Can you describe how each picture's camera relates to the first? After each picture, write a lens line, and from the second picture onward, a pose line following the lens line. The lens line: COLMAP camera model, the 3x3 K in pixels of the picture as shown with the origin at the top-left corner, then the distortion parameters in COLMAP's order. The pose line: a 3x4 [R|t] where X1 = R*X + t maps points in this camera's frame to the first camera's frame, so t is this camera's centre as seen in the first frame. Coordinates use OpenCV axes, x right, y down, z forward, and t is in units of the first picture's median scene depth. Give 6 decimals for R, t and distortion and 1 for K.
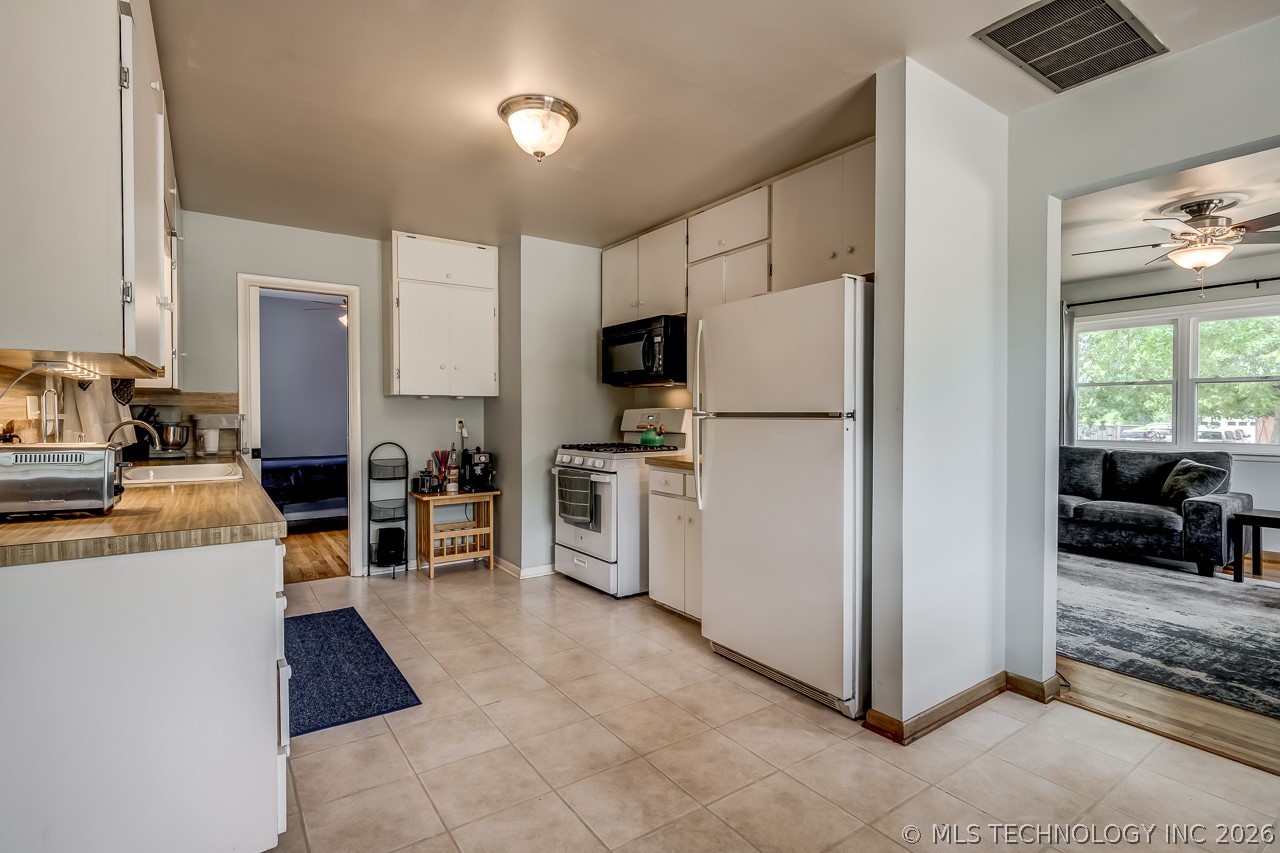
lens RADIAL K [[606.4, 0, 638.6], [0, 606.4, 423.4], [0, 0, 1]] dist [0.001698, -0.001217]
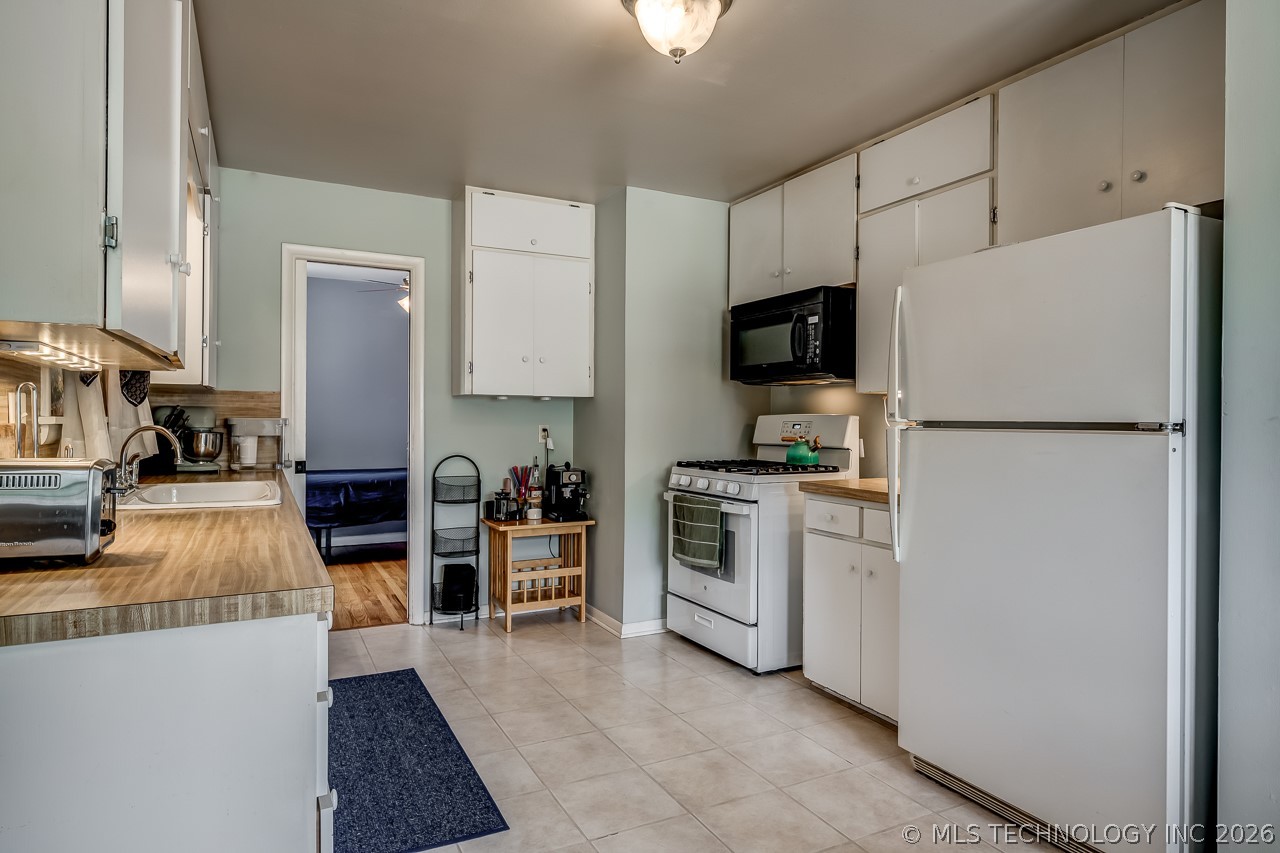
lens RADIAL K [[728.2, 0, 639.8], [0, 728.2, 421.2], [0, 0, 1]] dist [-0.004504, 0.003691]
pose [[0.991434, 0.007421, -0.130394, -0.063403], [-0.009267, 0.999865, -0.013558, -0.002530], [0.130276, 0.014650, 0.991369, 0.109579]]
